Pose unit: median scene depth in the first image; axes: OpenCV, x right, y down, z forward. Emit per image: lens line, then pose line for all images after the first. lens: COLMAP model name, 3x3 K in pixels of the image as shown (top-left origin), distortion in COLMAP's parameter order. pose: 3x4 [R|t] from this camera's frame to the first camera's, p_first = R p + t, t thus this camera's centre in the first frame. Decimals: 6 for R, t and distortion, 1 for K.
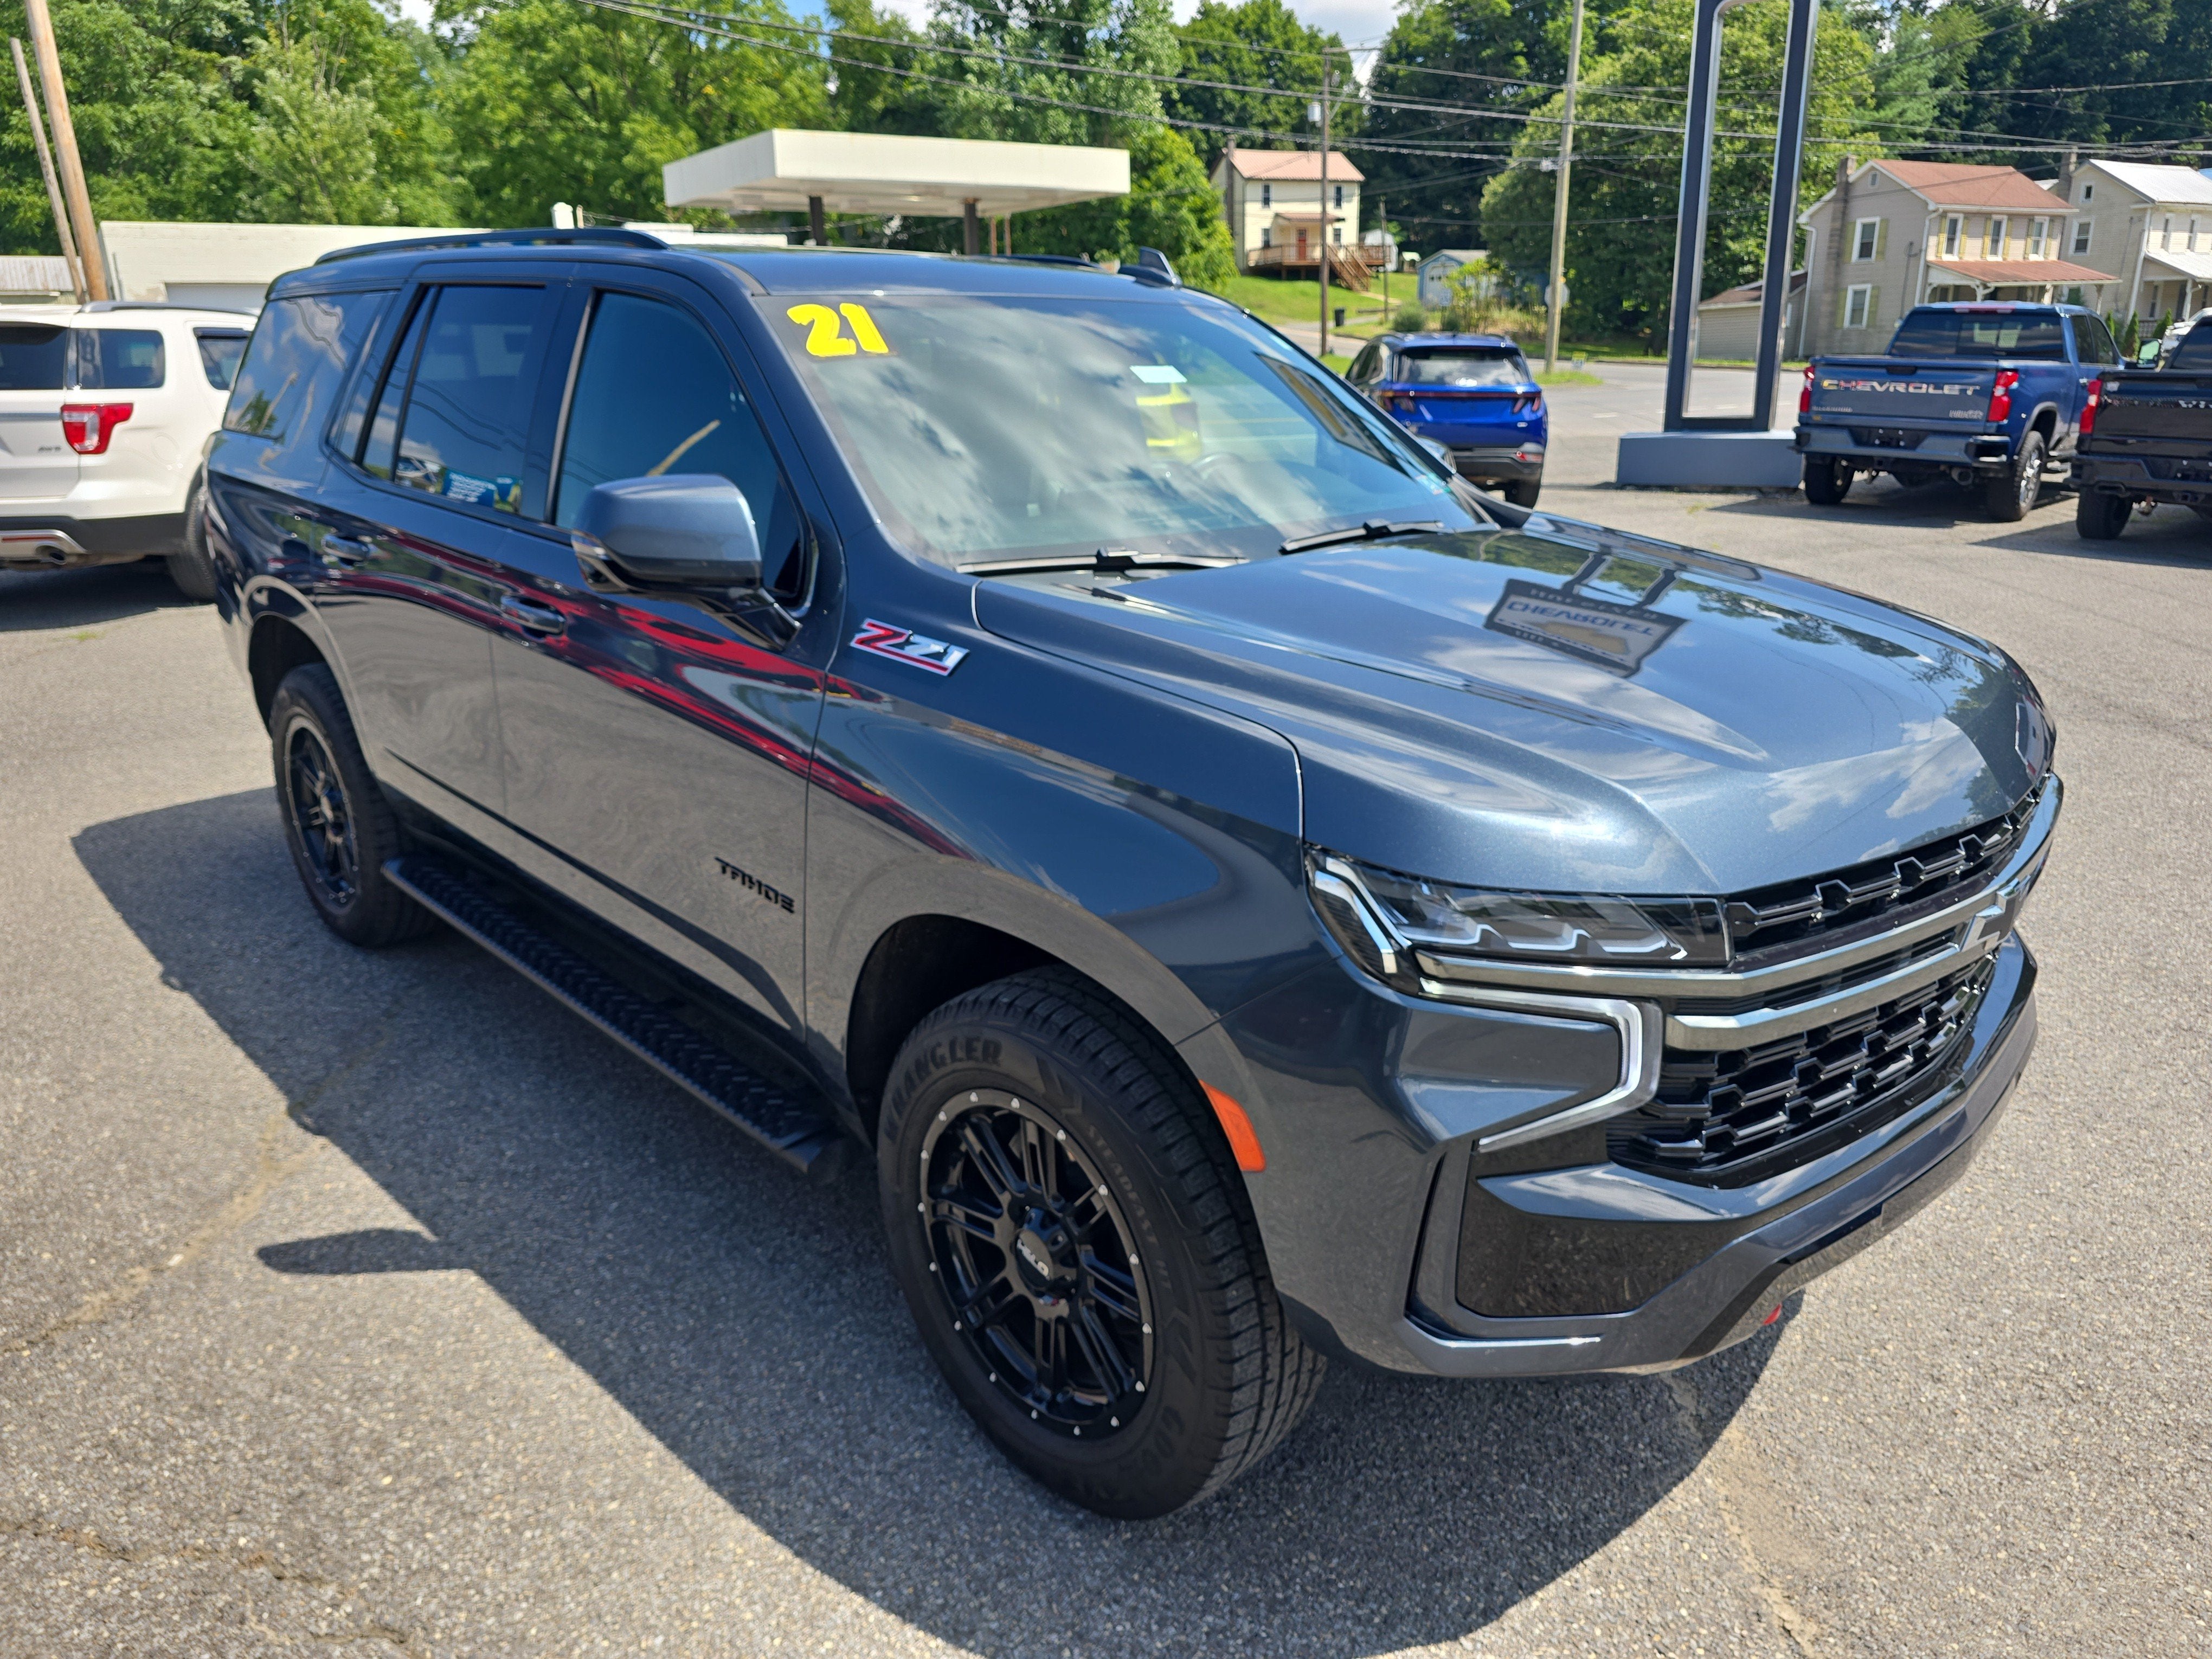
lens RADIAL K [[1629.4, 0, 1106.0], [0, 1629.4, 829.5], [0, 0, 1]] dist [0.005632, -0.010854]
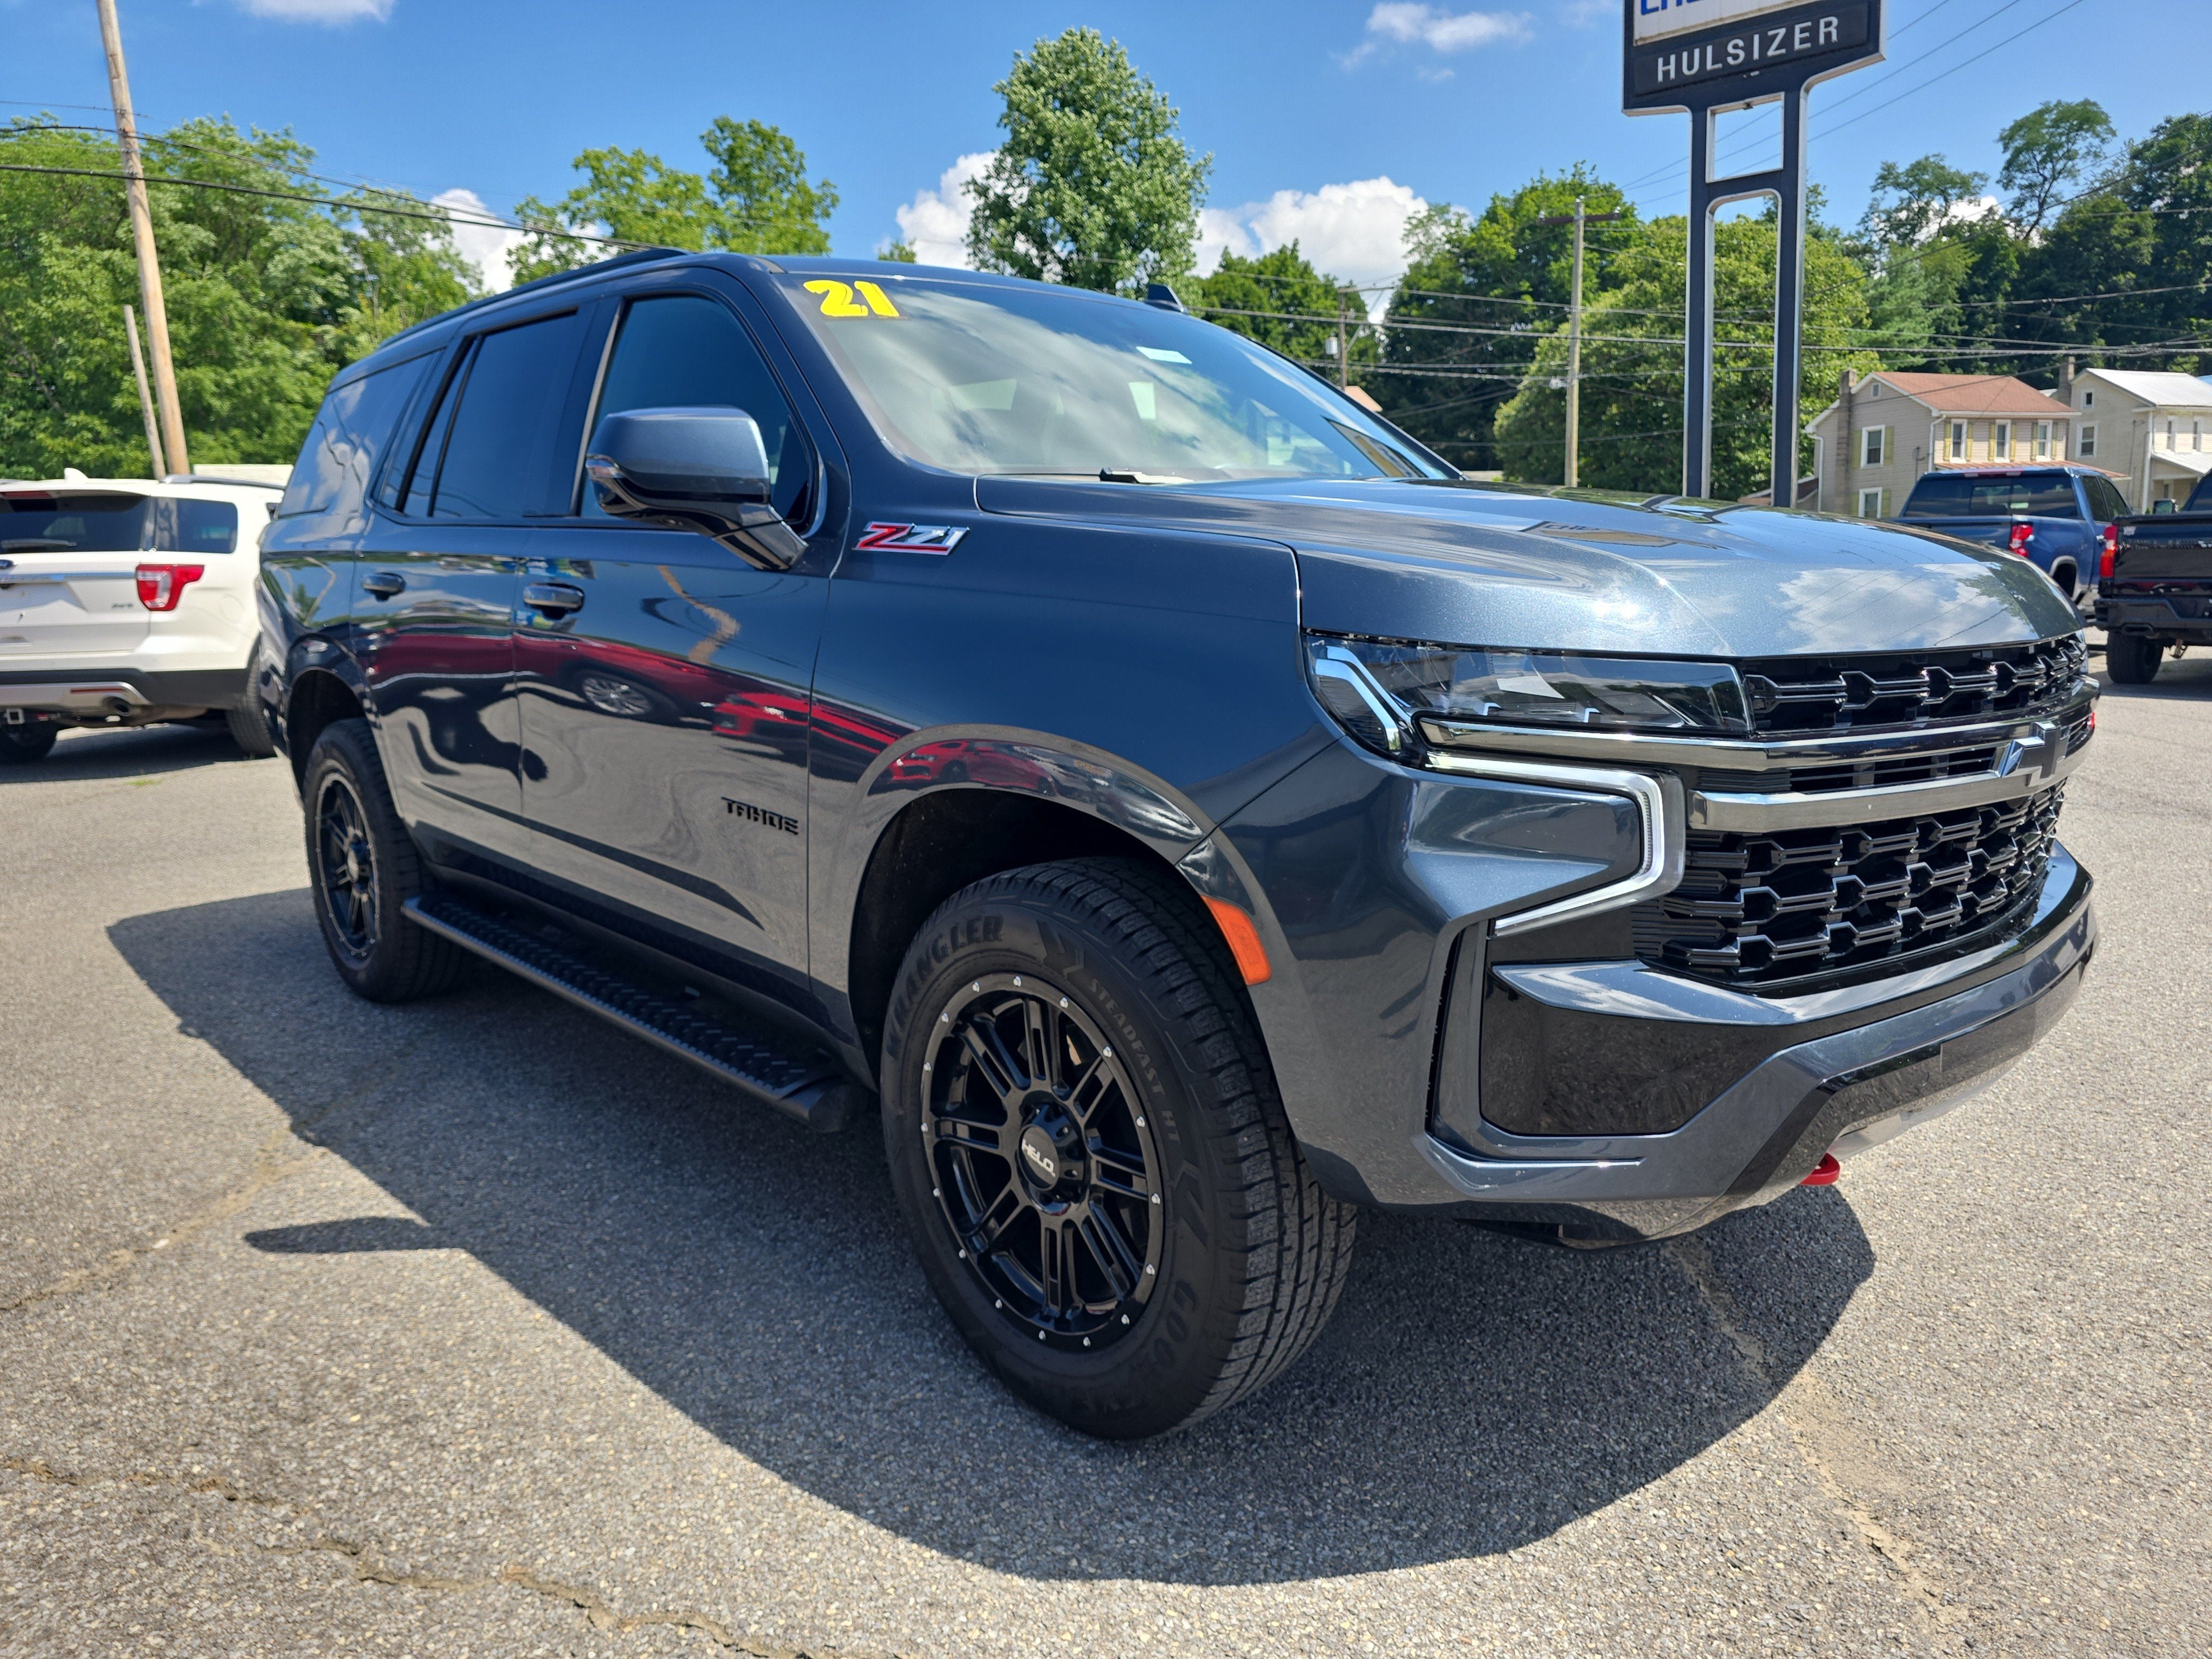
lens RADIAL K [[1615.9, 0, 1094.4], [0, 1615.9, 837.1], [0, 0, 1]] dist [0.016253, -0.020321]
pose [[0.999323, -0.016618, -0.032815, 0.019124], [0.011507, 0.988585, -0.150221, 0.192893], [0.034936, 0.149742, 0.988108, 0.037479]]
